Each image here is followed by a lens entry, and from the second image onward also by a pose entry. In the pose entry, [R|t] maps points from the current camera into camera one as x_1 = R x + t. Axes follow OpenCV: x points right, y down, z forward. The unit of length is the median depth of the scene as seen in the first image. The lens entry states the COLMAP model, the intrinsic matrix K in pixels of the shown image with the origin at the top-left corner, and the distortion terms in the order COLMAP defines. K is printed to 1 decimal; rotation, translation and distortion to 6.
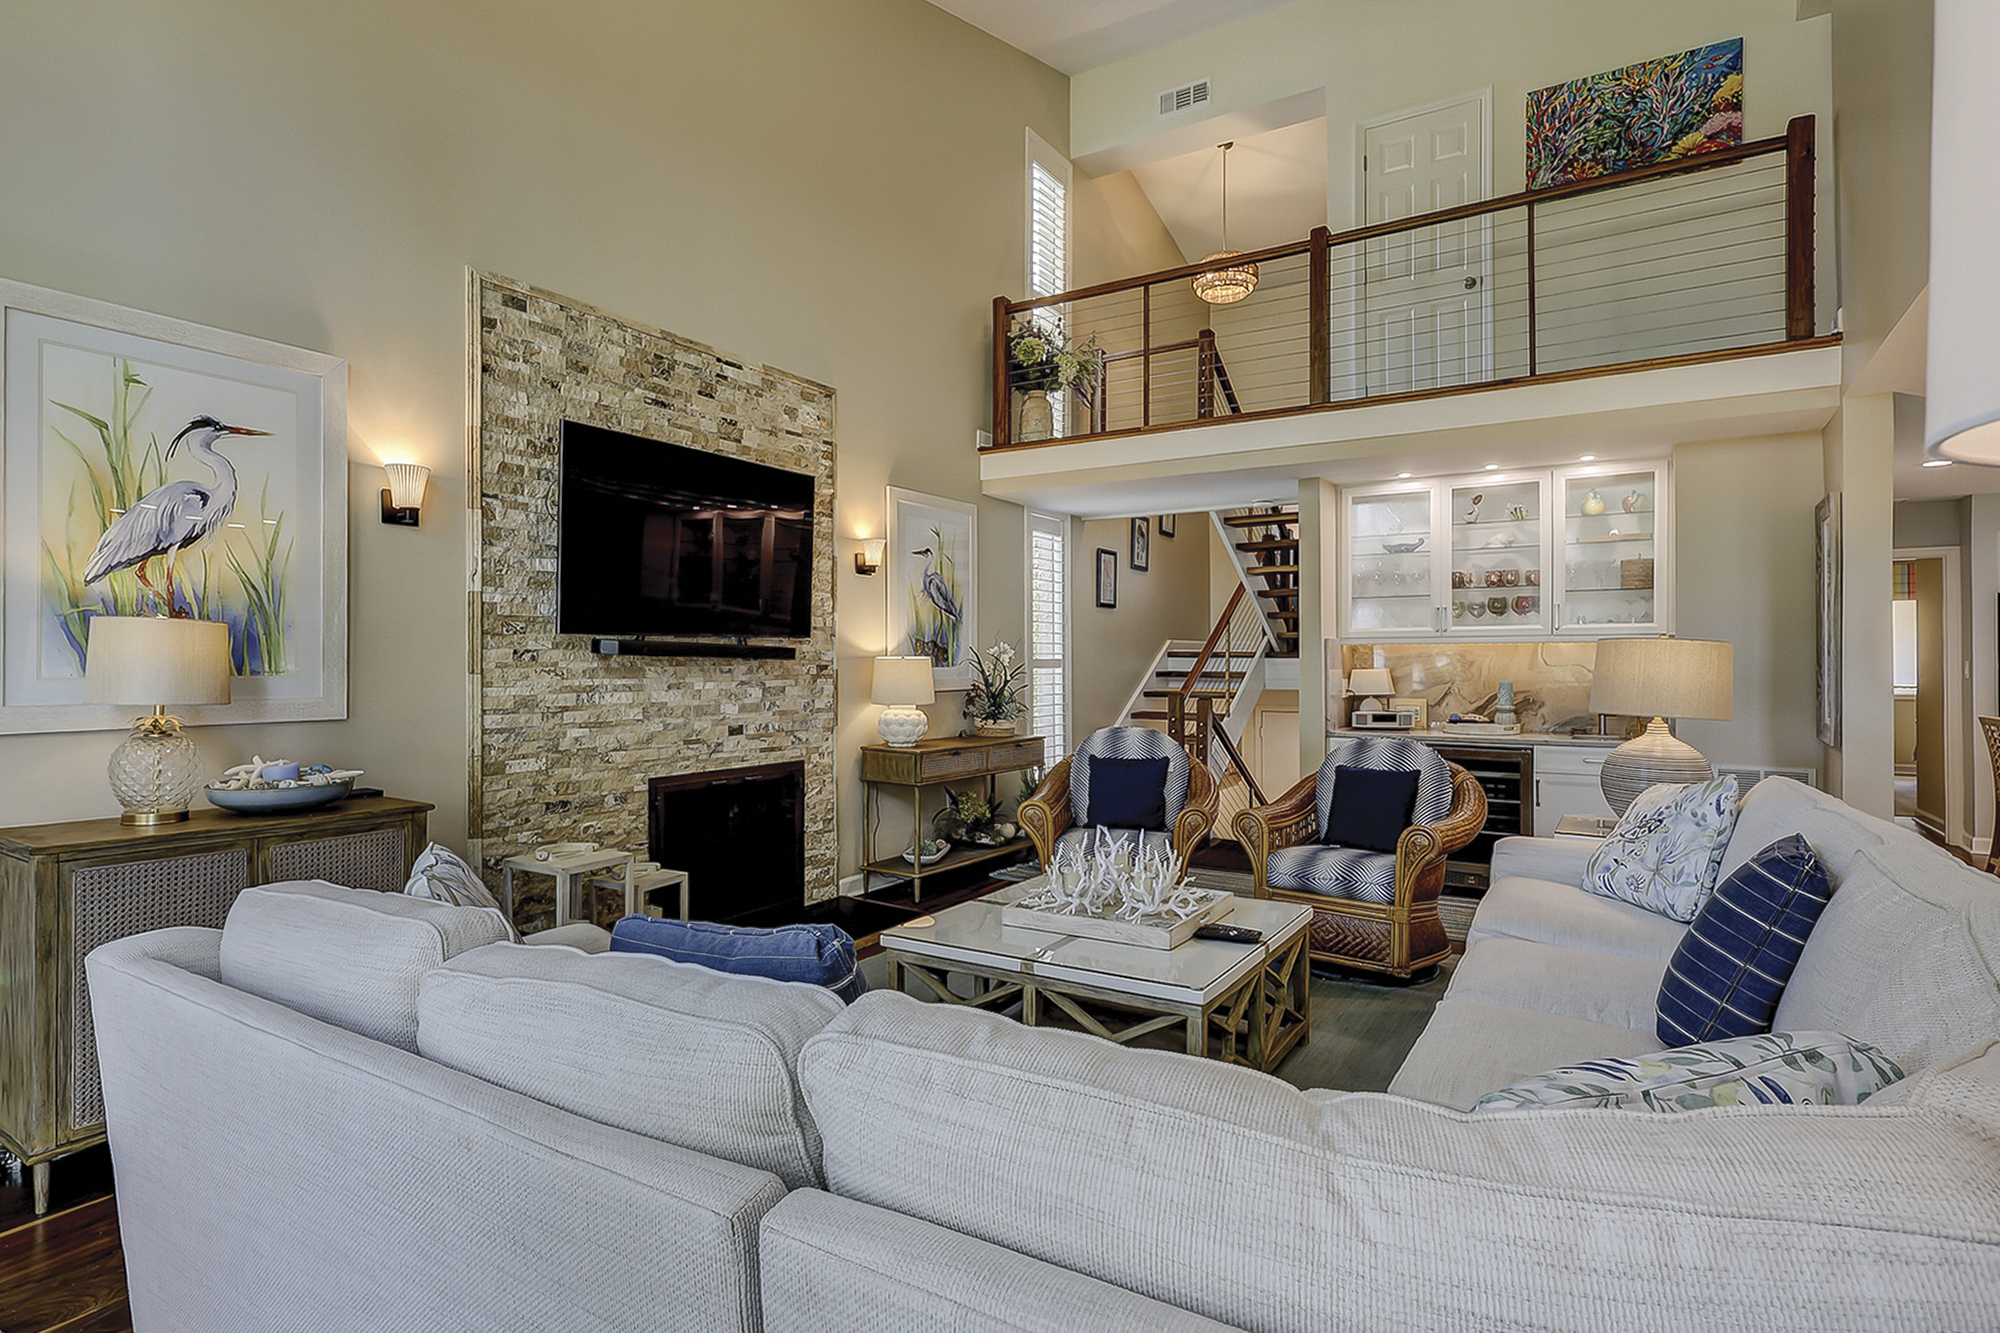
lens RADIAL K [[975.5, 0, 977.6], [0, 975.5, 658.5], [0, 0, 1]] dist [-0.002647, 0.000170]
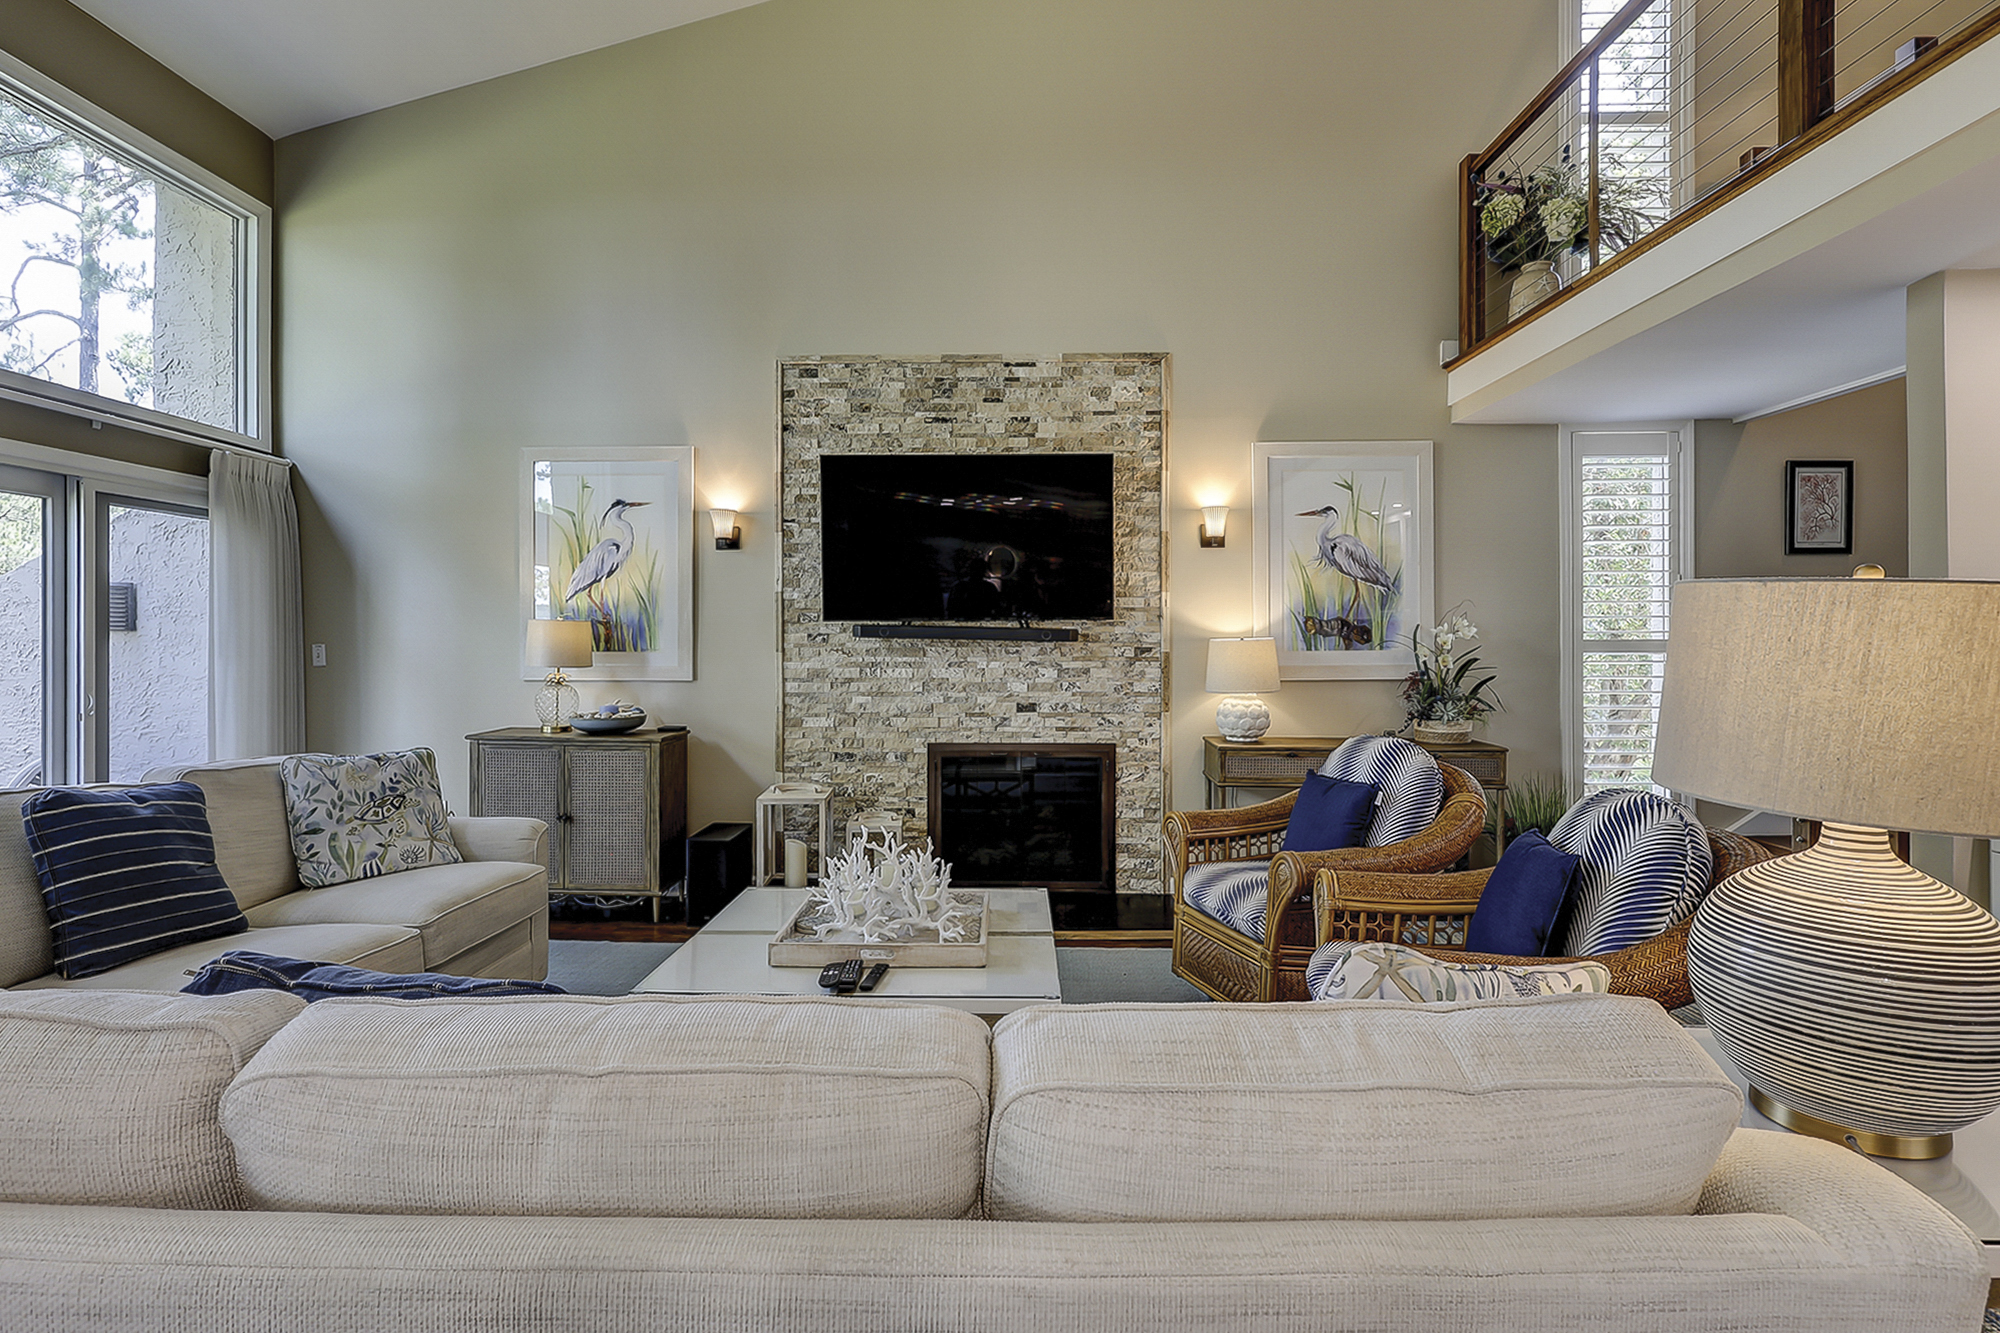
lens RADIAL K [[975.5, 0, 997.0], [0, 975.5, 639.0], [0, 0, 1]] dist [-0.002647, 0.000170]
pose [[0.533436, -0.001152, -0.845840, 0.607925], [0.001703, 0.999999, -0.000288, -0.001165], [0.845839, -0.001287, 0.533437, 0.391043]]
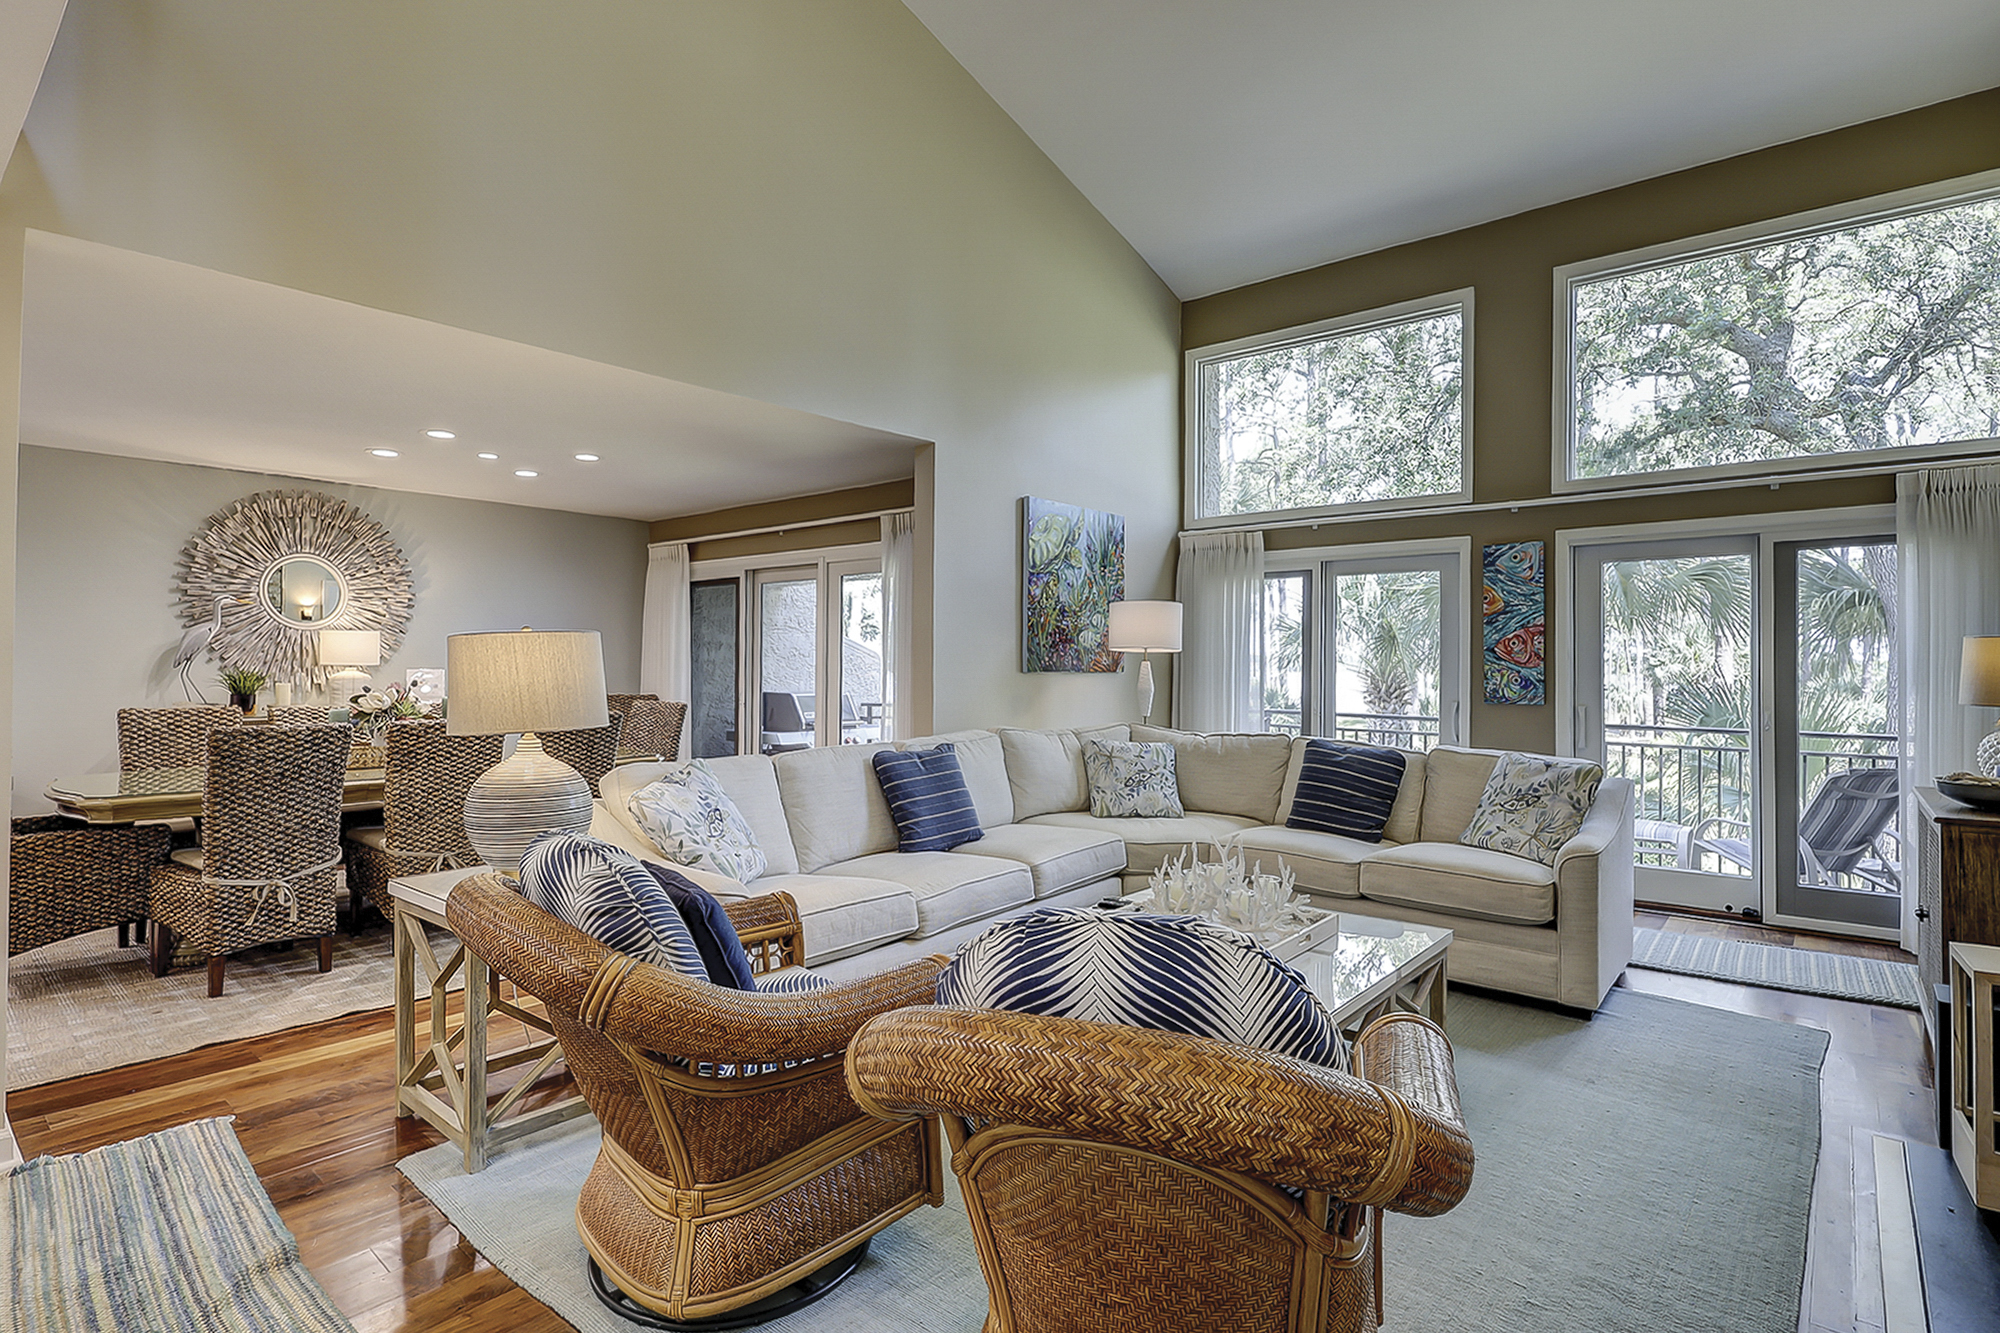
lens RADIAL K [[975.5, 0, 997.0], [0, 975.5, 670.2], [0, 0, 1]] dist [-0.002647, 0.000170]
pose [[-0.993438, -0.003127, 0.114331, 0.157274], [-0.003135, 0.999995, 0.000104, 0.003531], [-0.114330, -0.000255, -0.993443, 1.278523]]
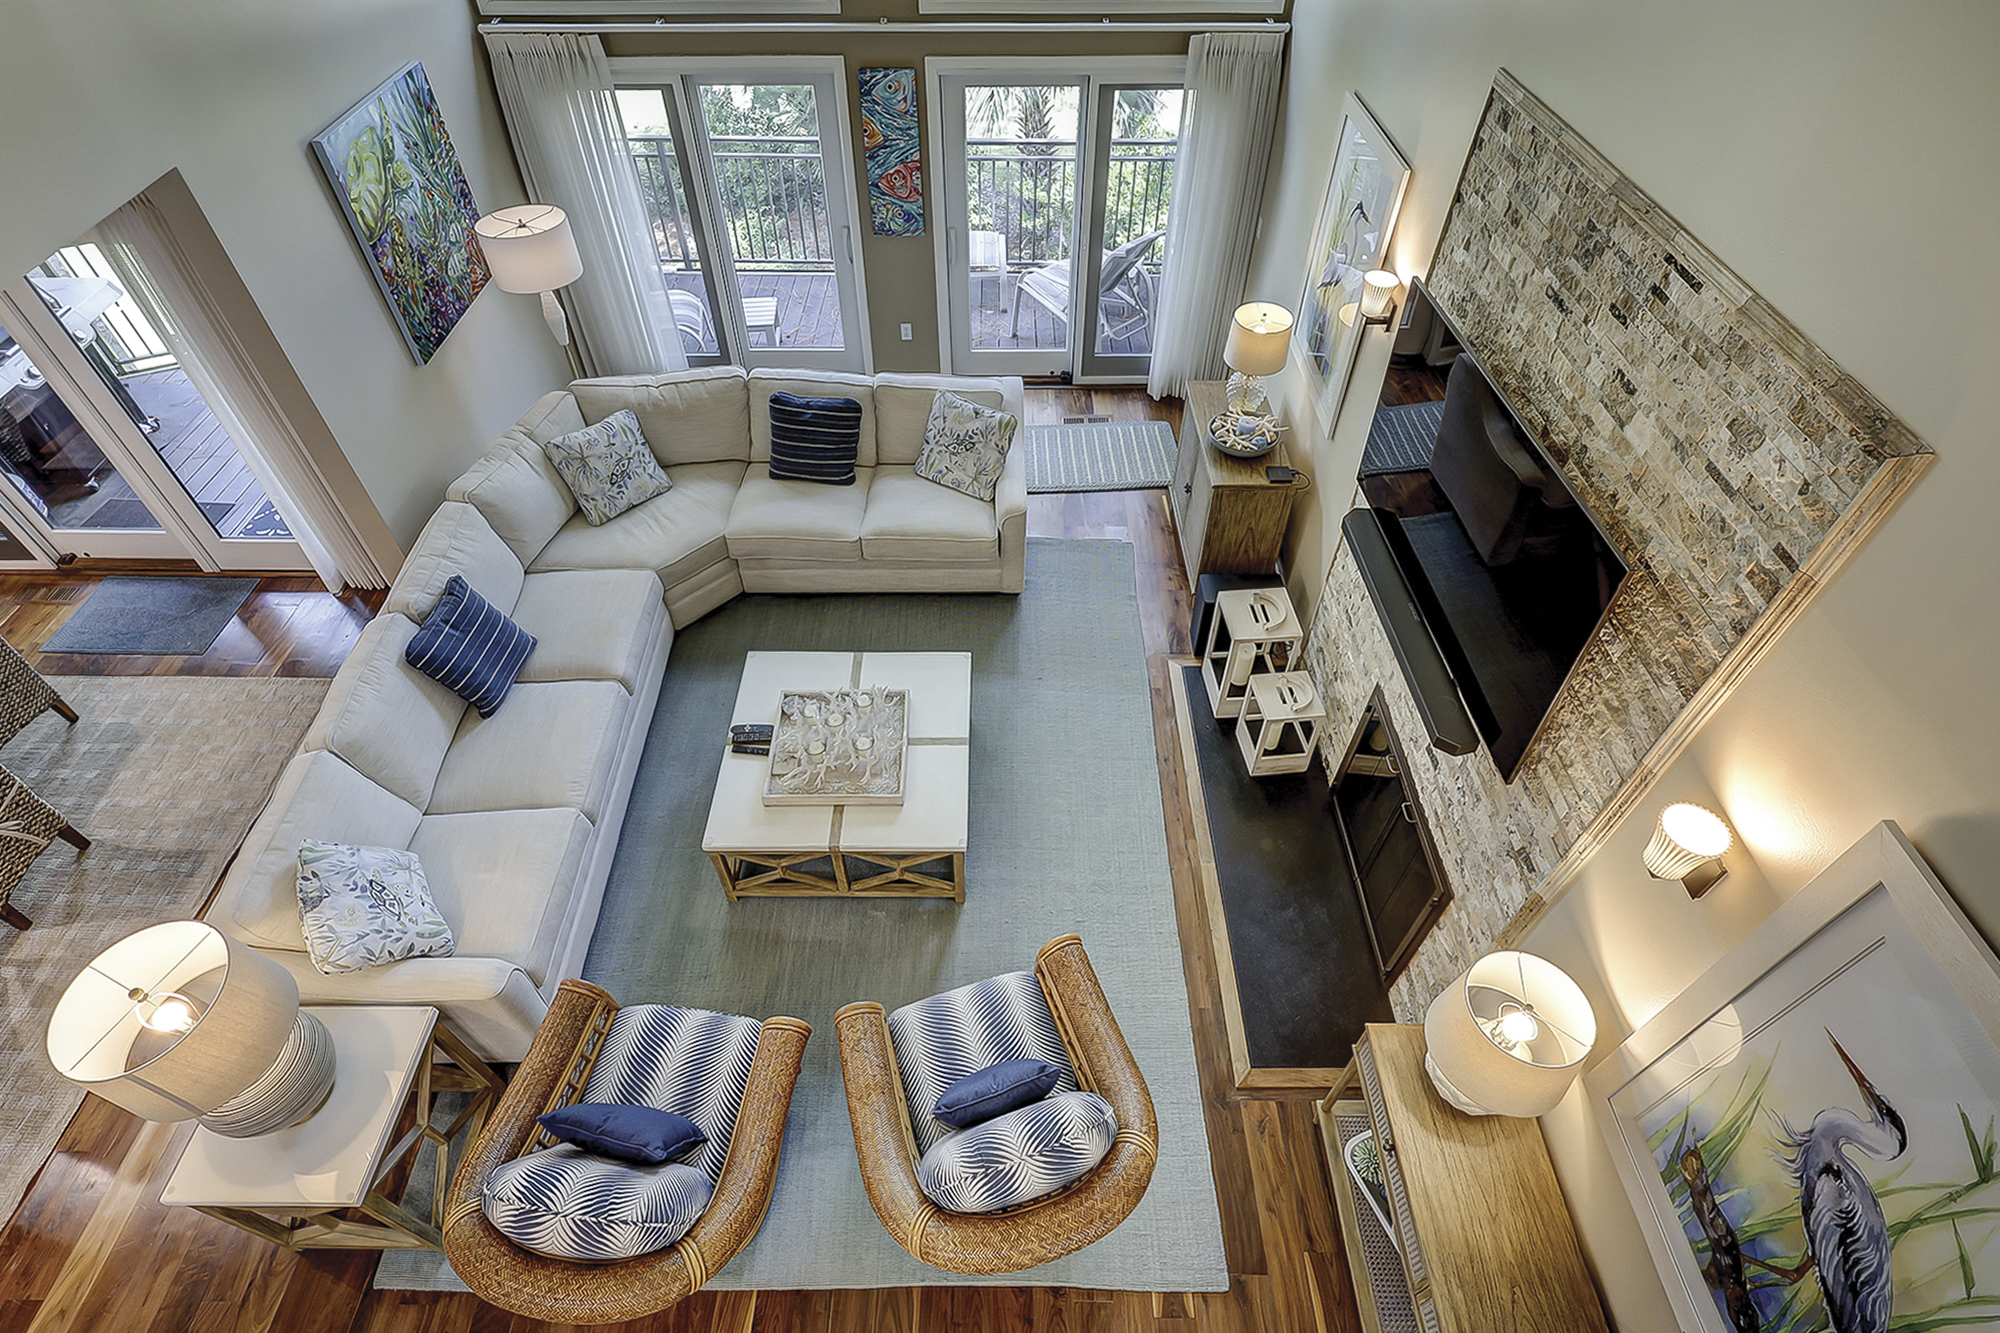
lens RADIAL K [[975.5, 0, 971.8], [0, 975.5, 637.7], [0, 0, 1]] dist [-0.002647, 0.000170]
pose [[-0.838619, 0.403249, -0.366209, 0.263872], [0.017544, 0.691935, 0.721746, -0.502157], [0.544437, 0.598845, -0.587344, 1.142361]]
